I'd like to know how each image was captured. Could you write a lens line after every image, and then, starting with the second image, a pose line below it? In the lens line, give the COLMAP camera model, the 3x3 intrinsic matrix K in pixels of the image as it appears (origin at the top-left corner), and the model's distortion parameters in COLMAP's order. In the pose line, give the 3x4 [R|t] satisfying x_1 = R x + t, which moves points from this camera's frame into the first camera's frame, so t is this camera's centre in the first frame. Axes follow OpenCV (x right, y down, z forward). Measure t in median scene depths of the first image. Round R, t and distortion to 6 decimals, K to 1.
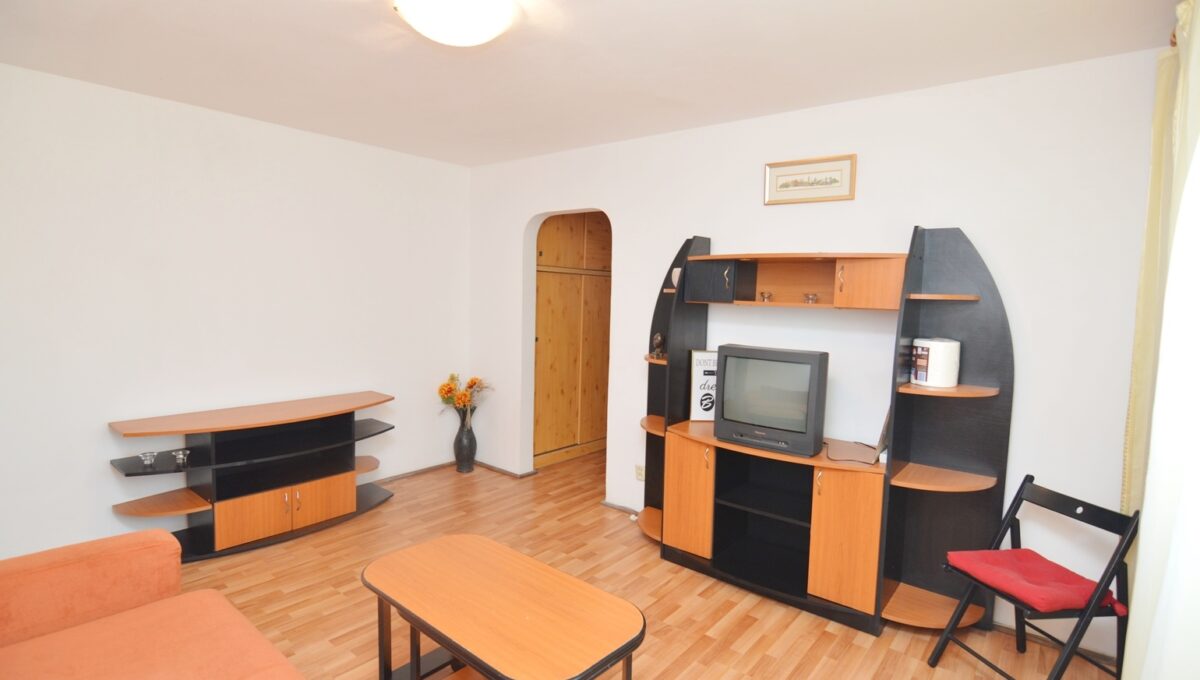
lens RADIAL K [[585.5, 0, 598.5], [0, 585.5, 340.2], [0, 0, 1]] dist [-0.015567, -0.004243]
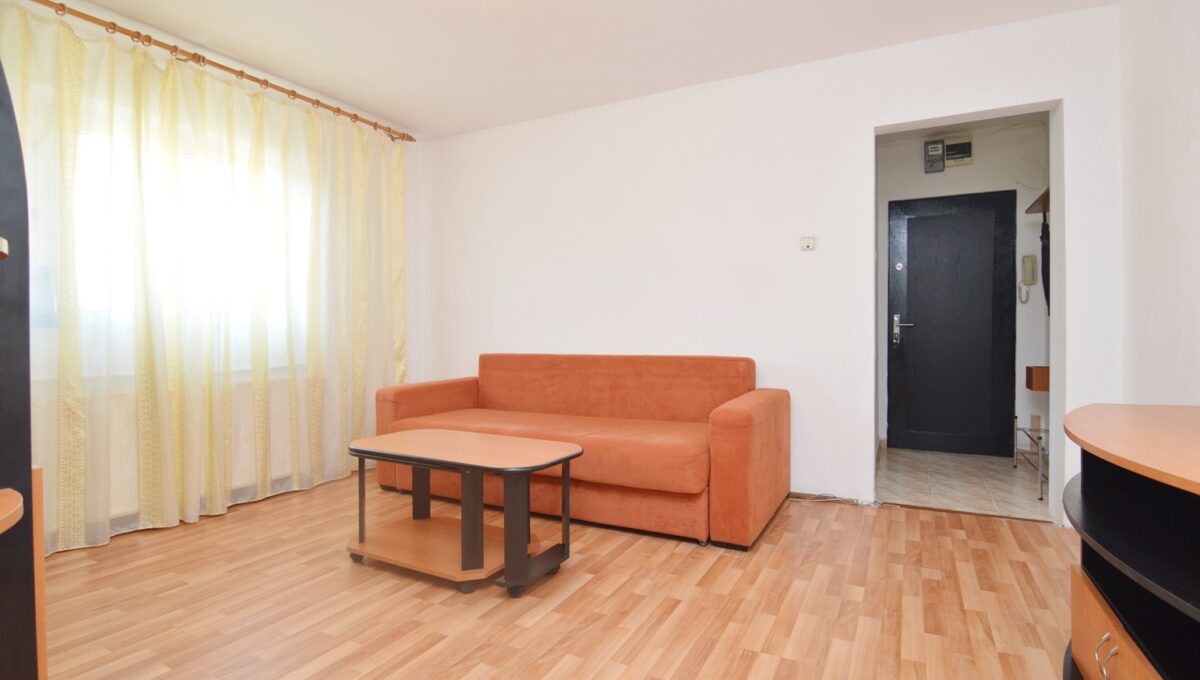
lens RADIAL K [[585.5, 0, 592.5], [0, 585.5, 343.2], [0, 0, 1]] dist [-0.015567, -0.004243]
pose [[-0.980088, -0.016875, -0.197847, -0.124145], [-0.035909, 0.995017, 0.093019, 0.047513], [0.195292, 0.098271, -0.975809, 1.404382]]
